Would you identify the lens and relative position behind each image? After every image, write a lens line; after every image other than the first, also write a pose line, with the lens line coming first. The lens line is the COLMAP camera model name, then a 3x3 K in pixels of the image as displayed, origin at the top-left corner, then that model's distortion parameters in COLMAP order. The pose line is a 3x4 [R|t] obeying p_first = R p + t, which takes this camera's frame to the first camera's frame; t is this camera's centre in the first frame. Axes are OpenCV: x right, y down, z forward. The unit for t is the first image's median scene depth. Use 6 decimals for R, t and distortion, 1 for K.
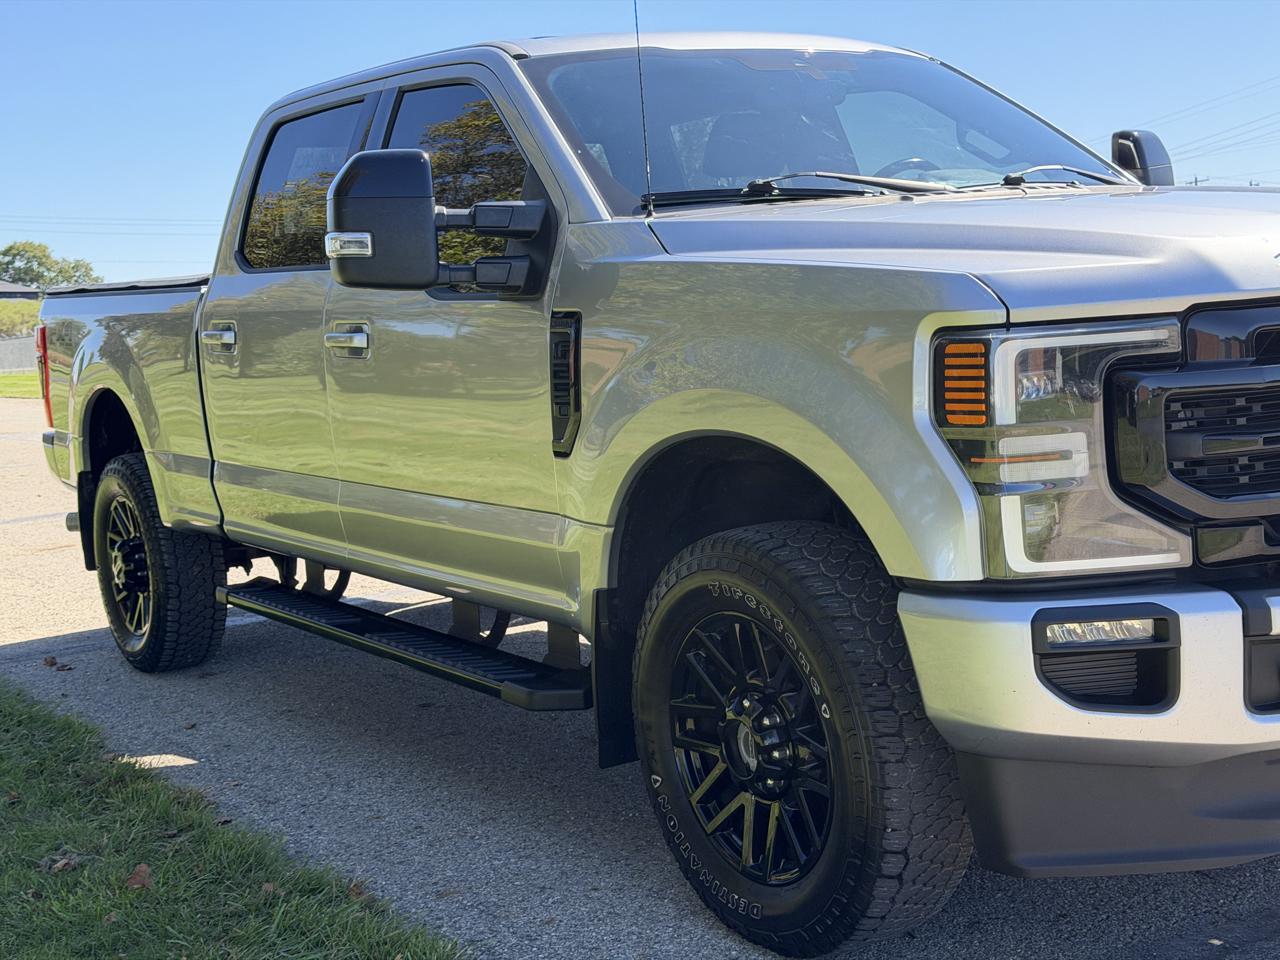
lens RADIAL K [[1880.8, 0, 607.2], [0, 1880.8, 477.2], [0, 0, 1]] dist [0.095265, -0.057325]
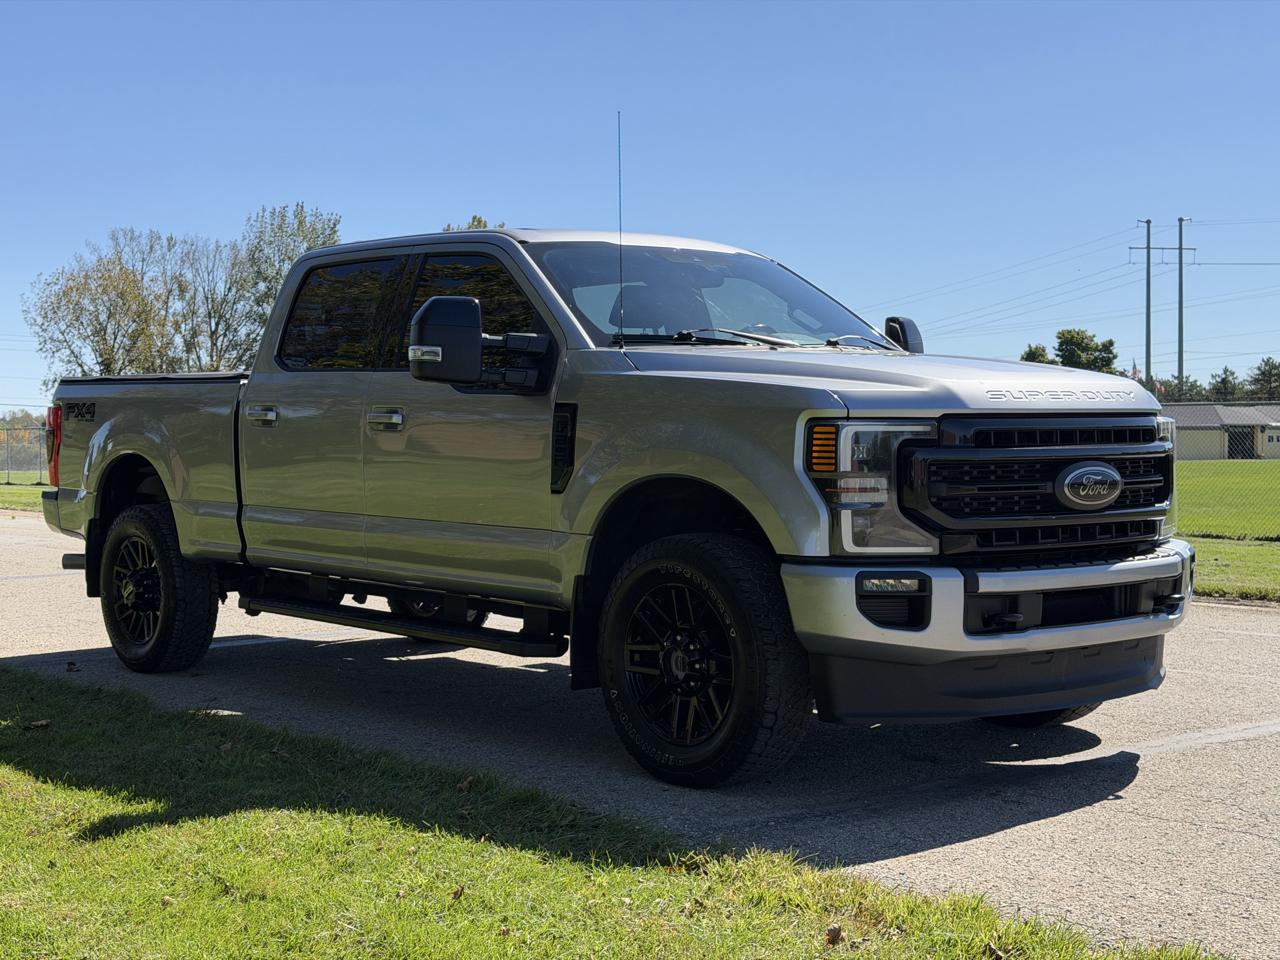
lens RADIAL K [[1880.8, 0, 607.2], [0, 1880.8, 477.2], [0, 0, 1]] dist [0.095265, -0.057325]
pose [[0.987983, 0.058177, 0.143193, -0.240768], [-0.046712, 0.995524, -0.082164, 0.119547], [-0.147332, 0.074488, 0.986278, -0.665950]]
